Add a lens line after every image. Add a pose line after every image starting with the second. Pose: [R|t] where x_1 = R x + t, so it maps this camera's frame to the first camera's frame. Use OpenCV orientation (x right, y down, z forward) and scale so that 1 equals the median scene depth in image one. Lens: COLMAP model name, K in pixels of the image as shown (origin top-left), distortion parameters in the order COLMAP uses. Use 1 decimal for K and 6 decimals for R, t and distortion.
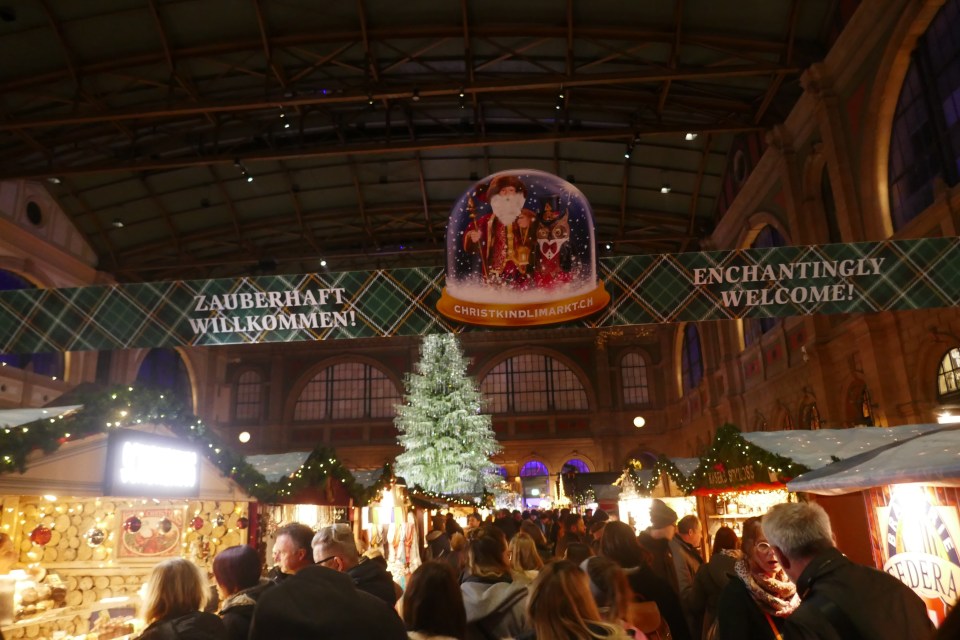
lens RADIAL K [[682.6, 0, 480.0], [0, 682.6, 320.0], [0, 0, 1]] dist [-0.022455, 0.002093]
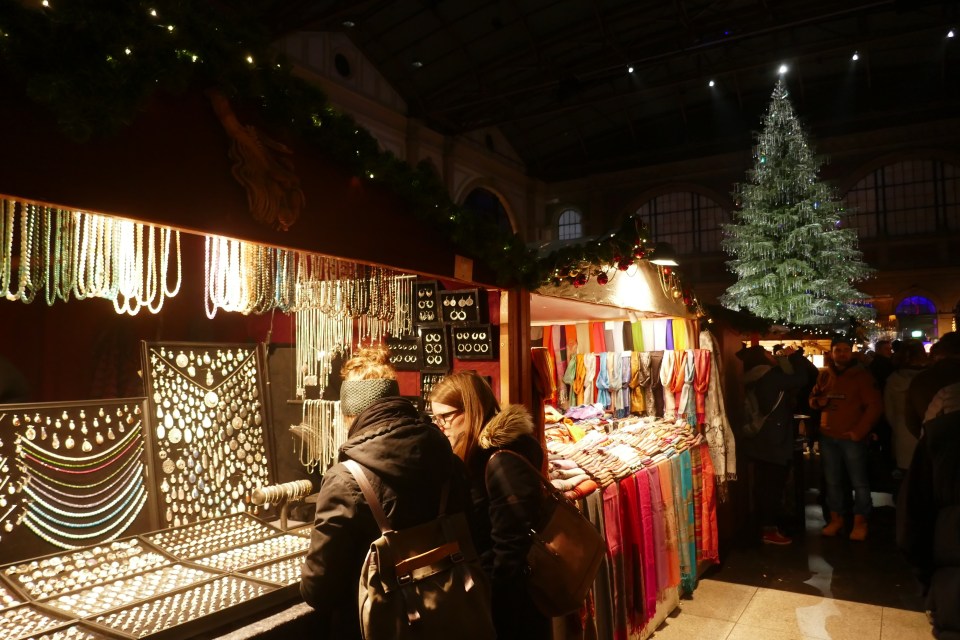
lens RADIAL K [[682.6, 0, 480.0], [0, 682.6, 320.0], [0, 0, 1]] dist [-0.022455, 0.002093]
pose [[0.884676, -0.007161, -0.466151, -0.003401], [0.109172, 0.975262, 0.192210, 0.042711], [0.453243, -0.220934, 0.863573, 0.130579]]
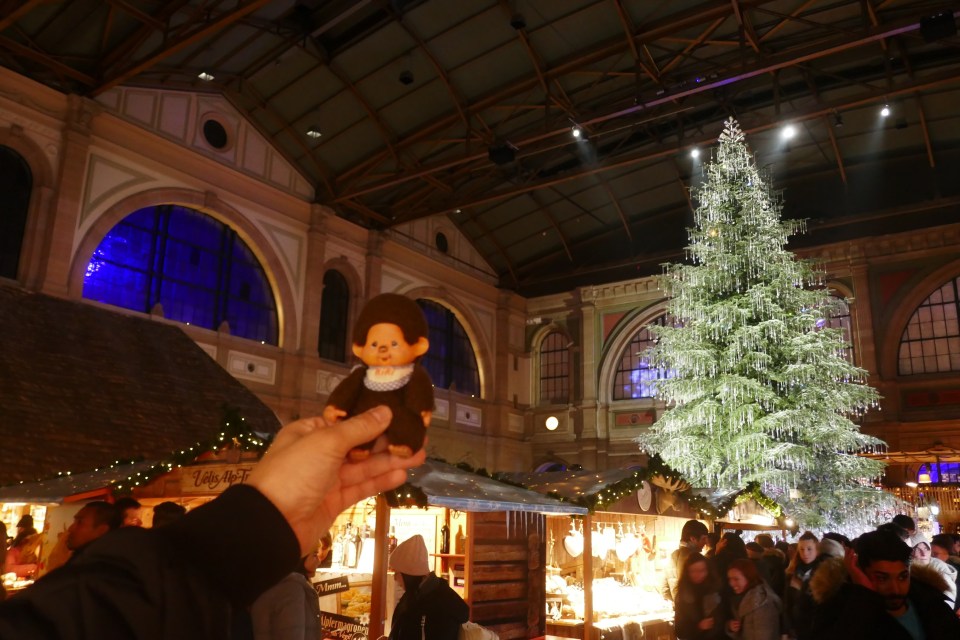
lens RADIAL K [[813.5, 0, 480.0], [0, 813.5, 320.0], [0, 0, 1]] dist [-0.030765, -0.001912]
pose [[0.850283, -0.086292, -0.519203, 0.077779], [0.095064, 0.995423, -0.009757, 0.099420], [0.517669, -0.041062, 0.854595, 0.351274]]
